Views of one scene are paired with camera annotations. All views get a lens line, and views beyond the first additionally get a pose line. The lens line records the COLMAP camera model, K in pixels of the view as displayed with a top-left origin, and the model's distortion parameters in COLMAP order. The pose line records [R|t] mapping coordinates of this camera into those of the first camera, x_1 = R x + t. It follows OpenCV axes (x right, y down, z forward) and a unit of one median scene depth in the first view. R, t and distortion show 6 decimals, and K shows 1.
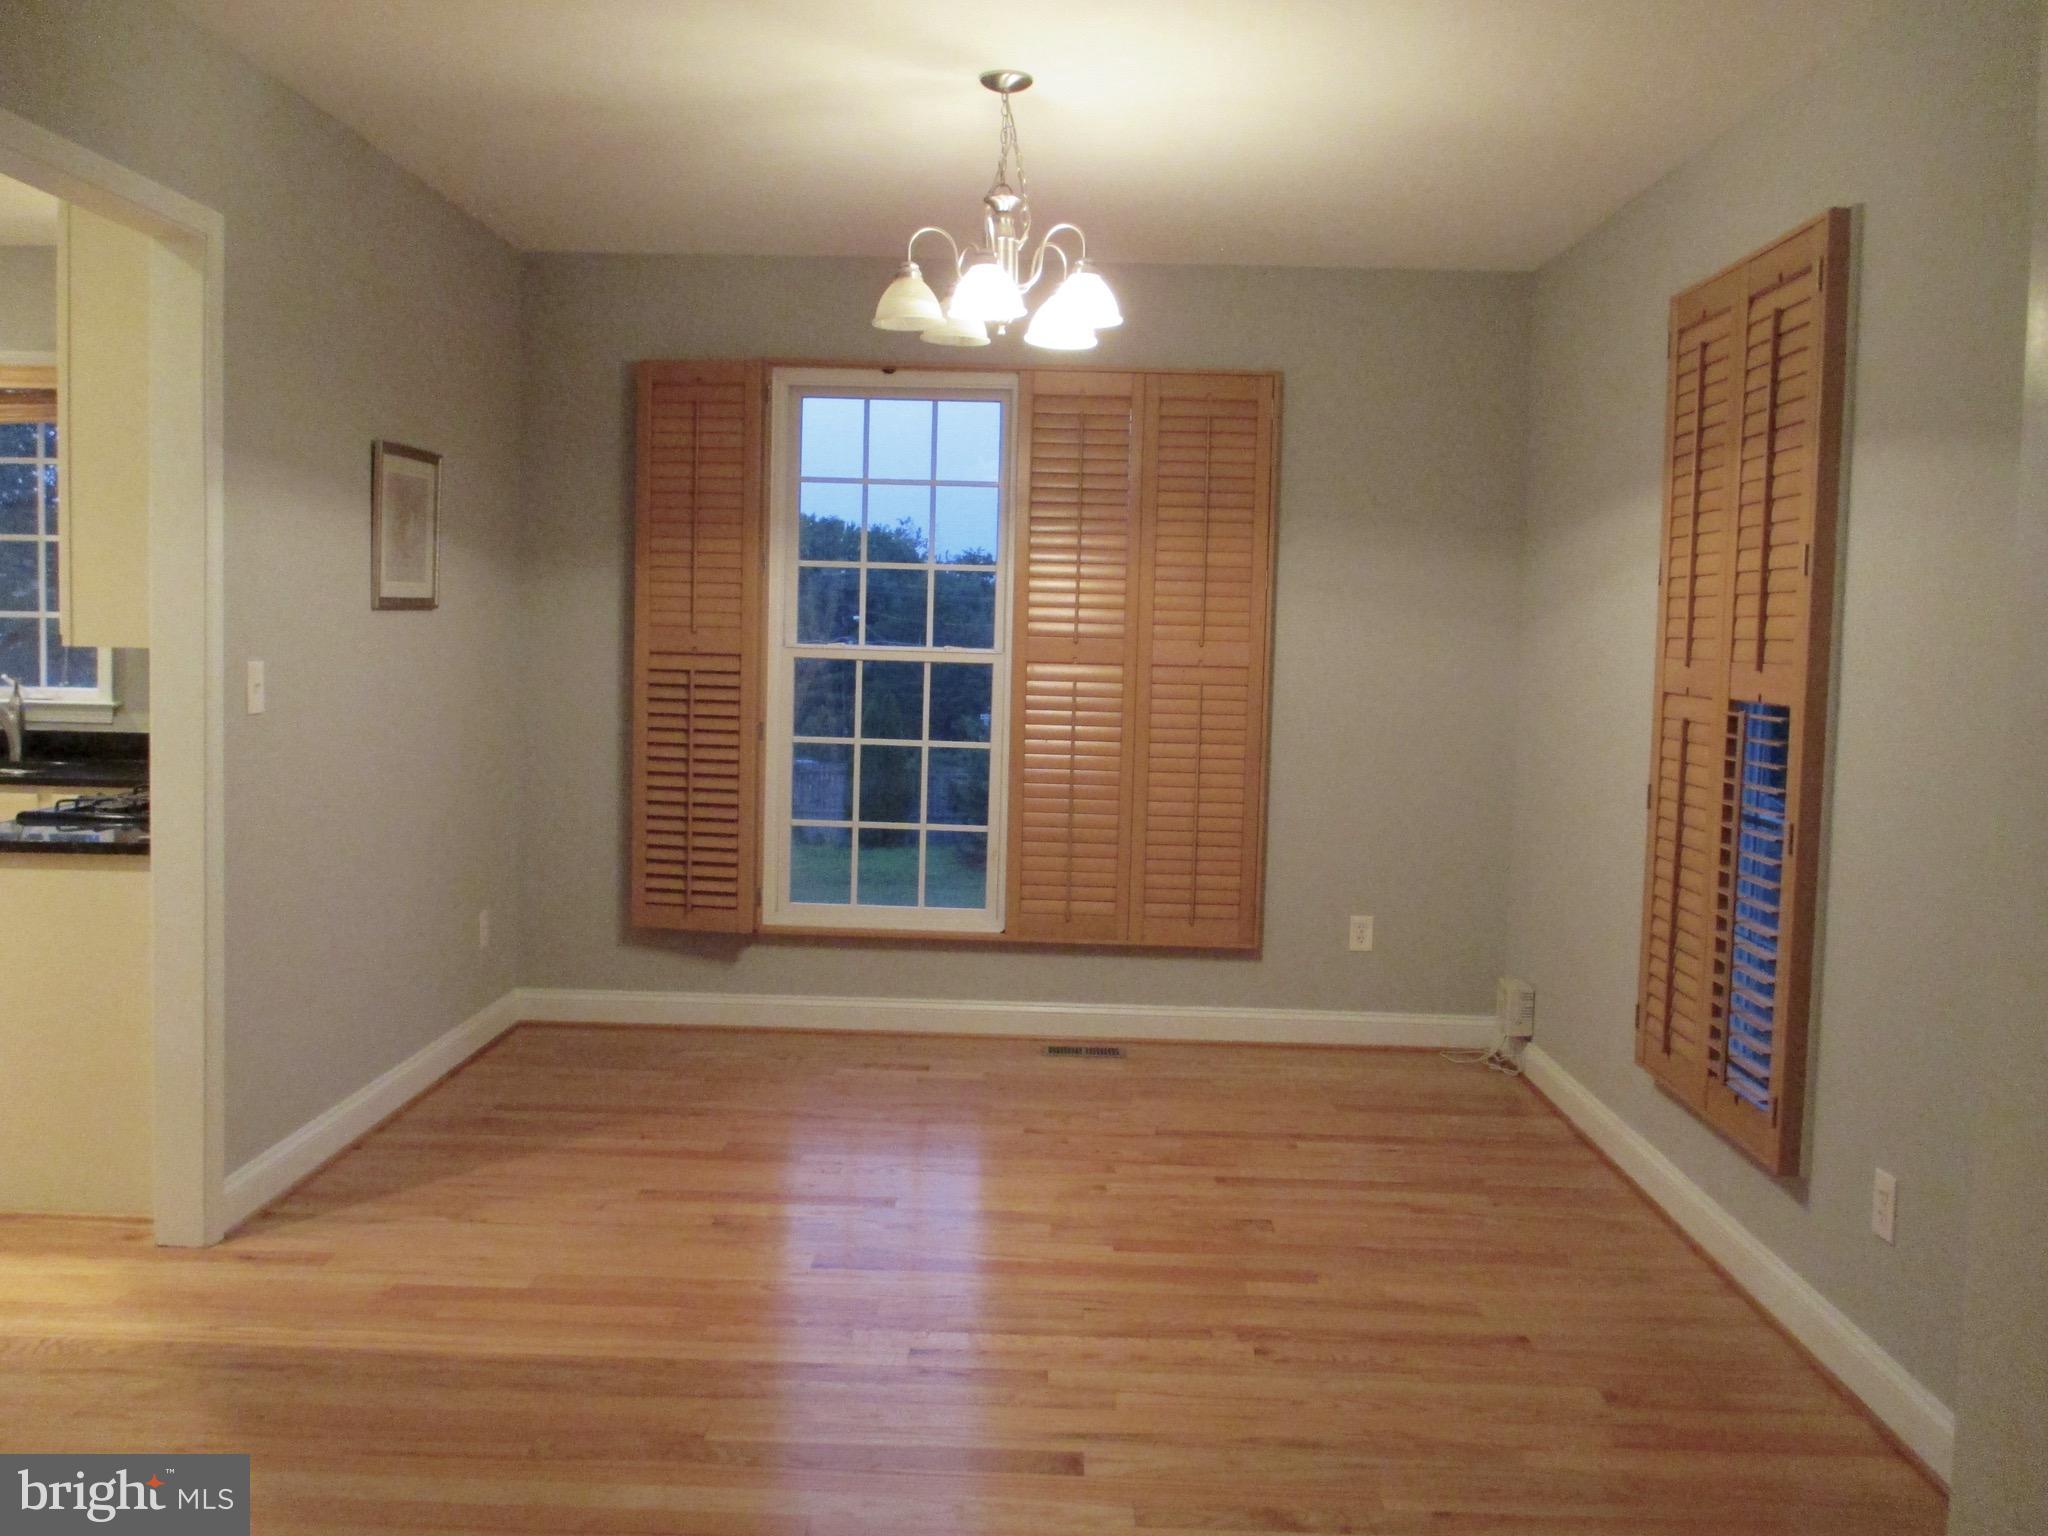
lens RADIAL K [[1691.8, 0, 1024.4], [0, 1691.8, 736.5], [0, 0, 1]] dist [-0.043665, -0.000010]
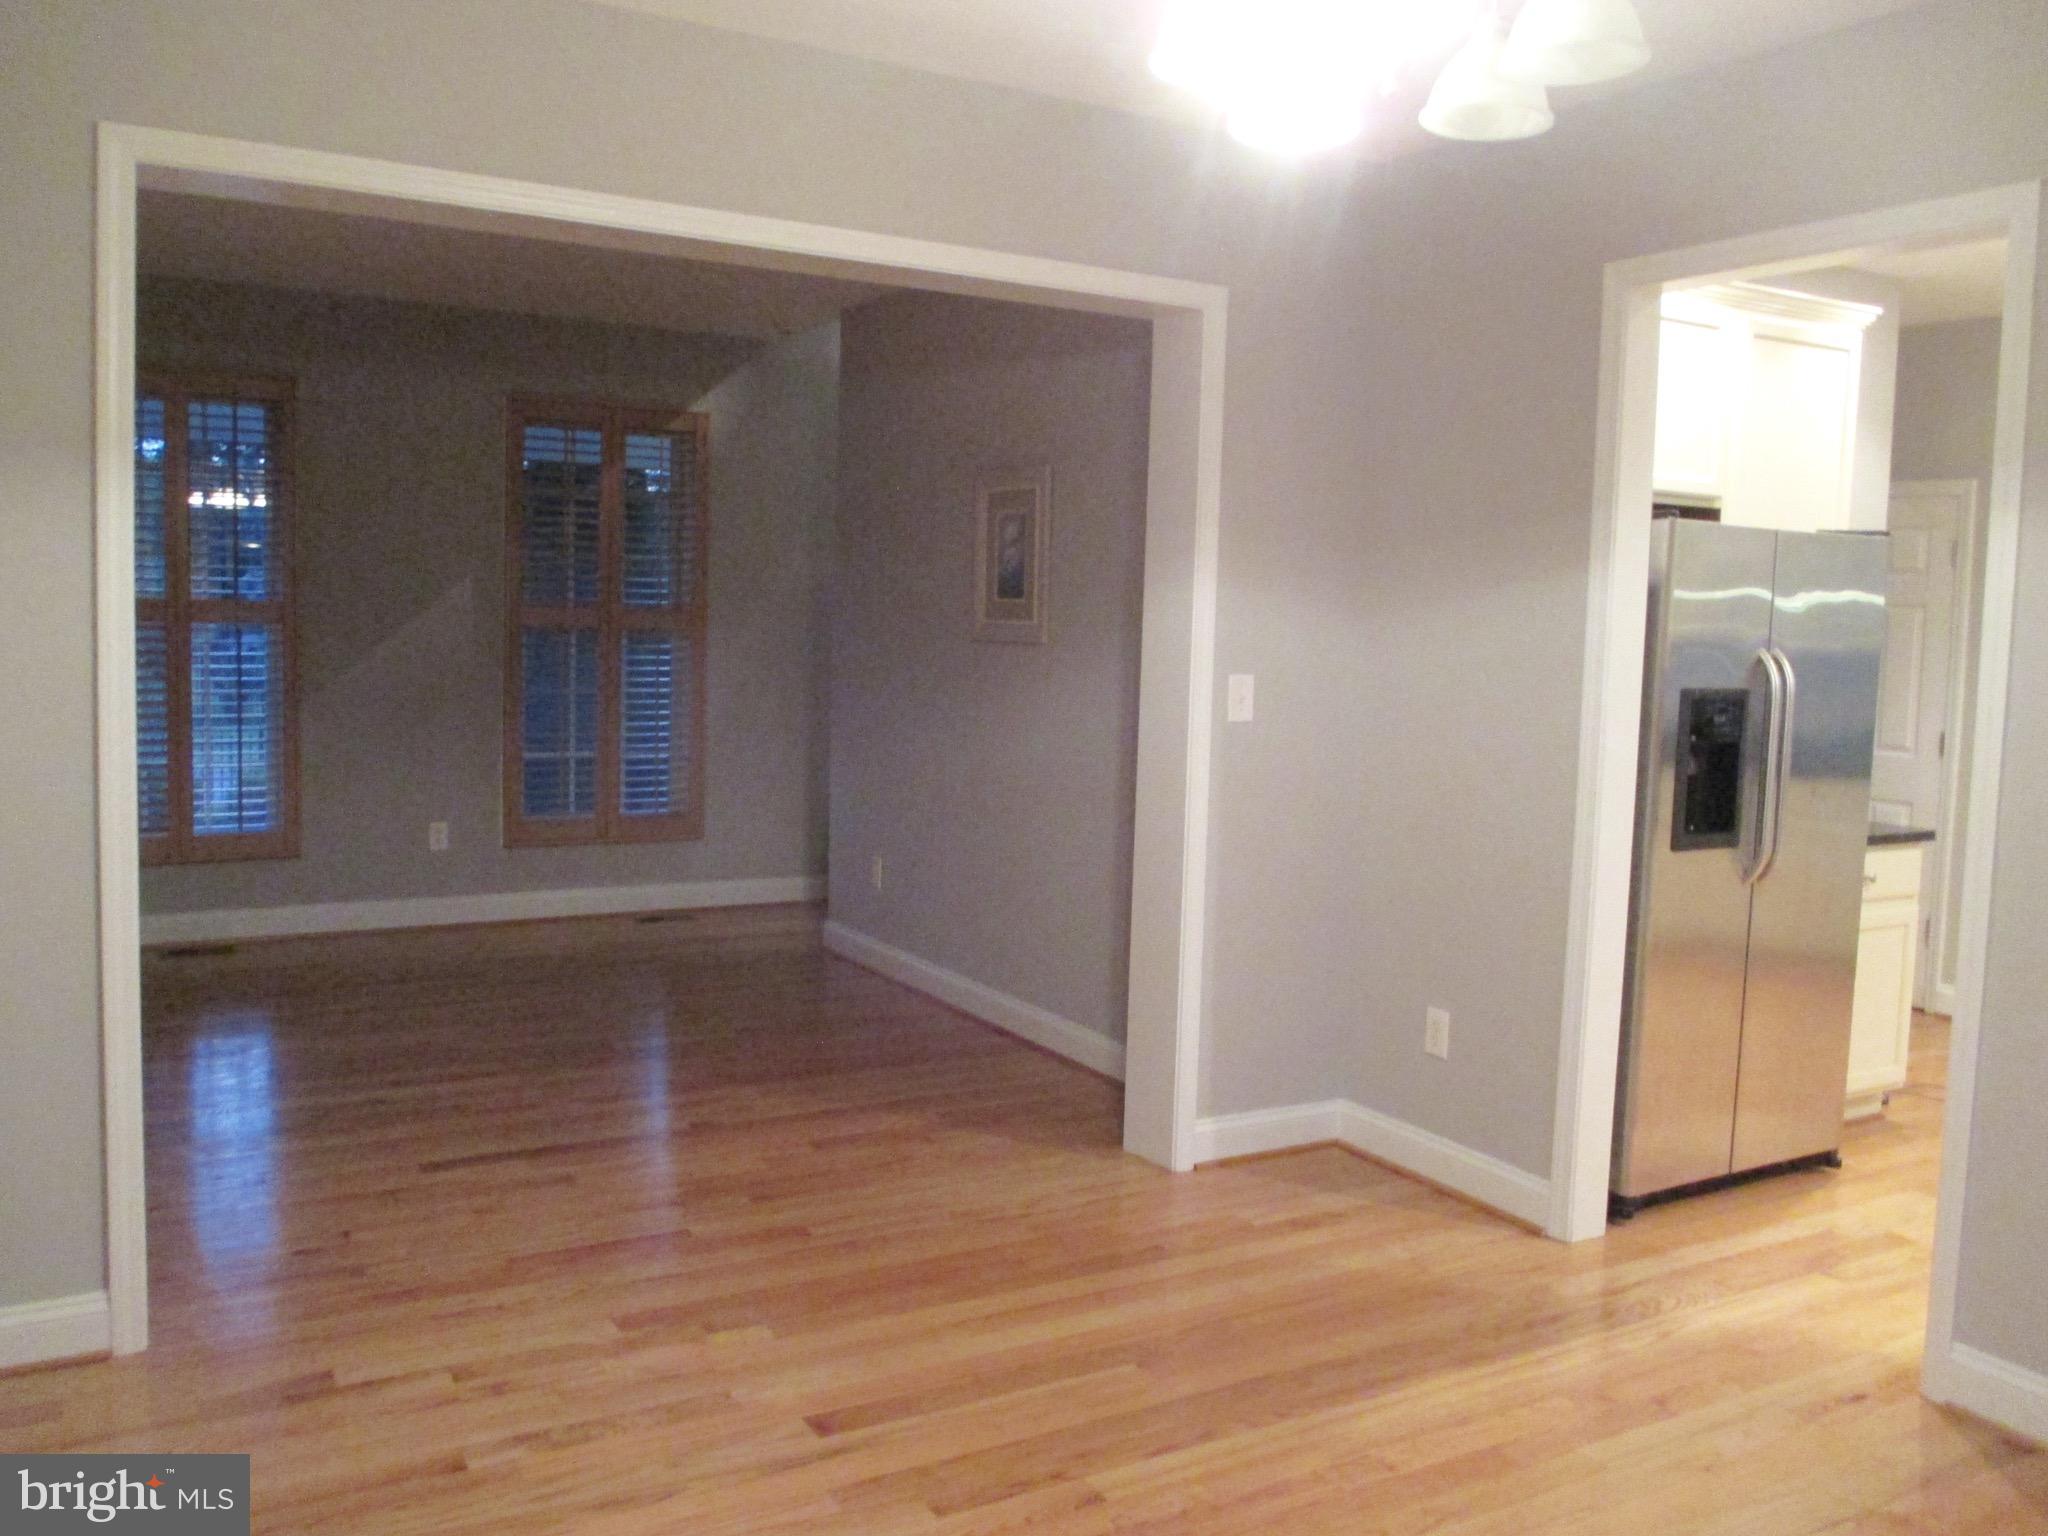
lens RADIAL K [[1691.8, 0, 1024.4], [0, 1691.8, 736.5], [0, 0, 1]] dist [-0.043665, -0.000010]
pose [[-0.850120, -0.002763, -0.526582, 0.414073], [-0.079408, 0.989224, 0.123008, -0.116632], [0.520568, 0.146386, -0.841178, 1.638980]]
